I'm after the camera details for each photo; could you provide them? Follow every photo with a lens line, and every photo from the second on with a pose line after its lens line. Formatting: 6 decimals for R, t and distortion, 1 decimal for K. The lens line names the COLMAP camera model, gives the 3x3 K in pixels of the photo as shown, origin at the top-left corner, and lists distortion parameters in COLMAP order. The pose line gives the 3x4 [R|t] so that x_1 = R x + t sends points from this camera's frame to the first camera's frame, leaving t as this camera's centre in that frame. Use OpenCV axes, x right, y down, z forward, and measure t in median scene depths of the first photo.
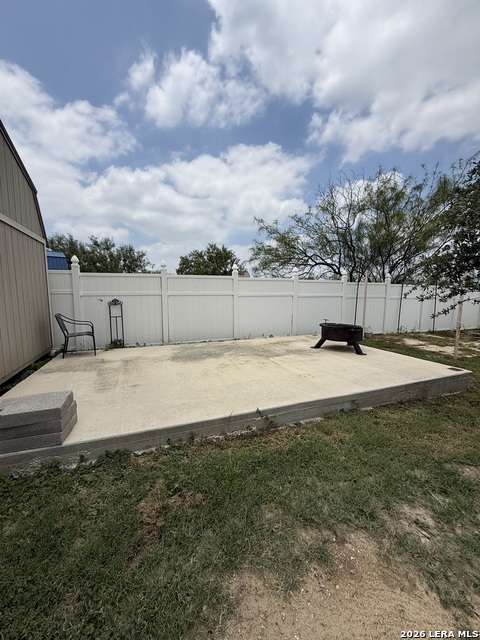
lens RADIAL K [[255.7, 0, 238.1], [0, 255.7, 321.5], [0, 0, 1]] dist [0.001882, 0.000360]
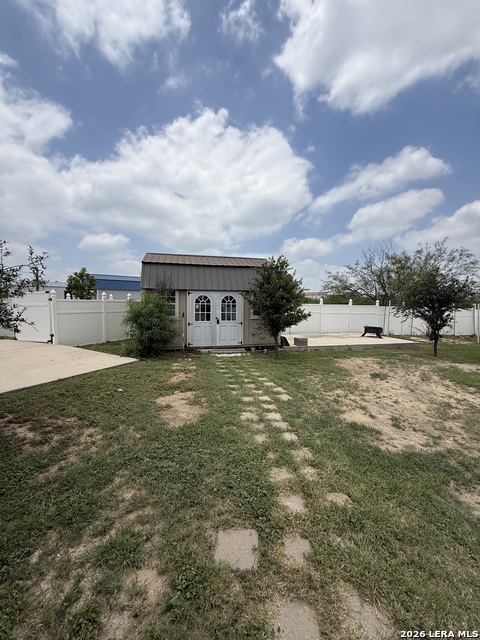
lens RADIAL K [[255.7, 0, 241.5], [0, 255.7, 321.7], [0, 0, 1]] dist [0.001882, 0.000360]
pose [[0.991058, 0.011720, -0.132918, -0.427672], [-0.019453, 0.998183, -0.057035, 0.114284], [0.132008, 0.059111, 0.989485, -1.312374]]
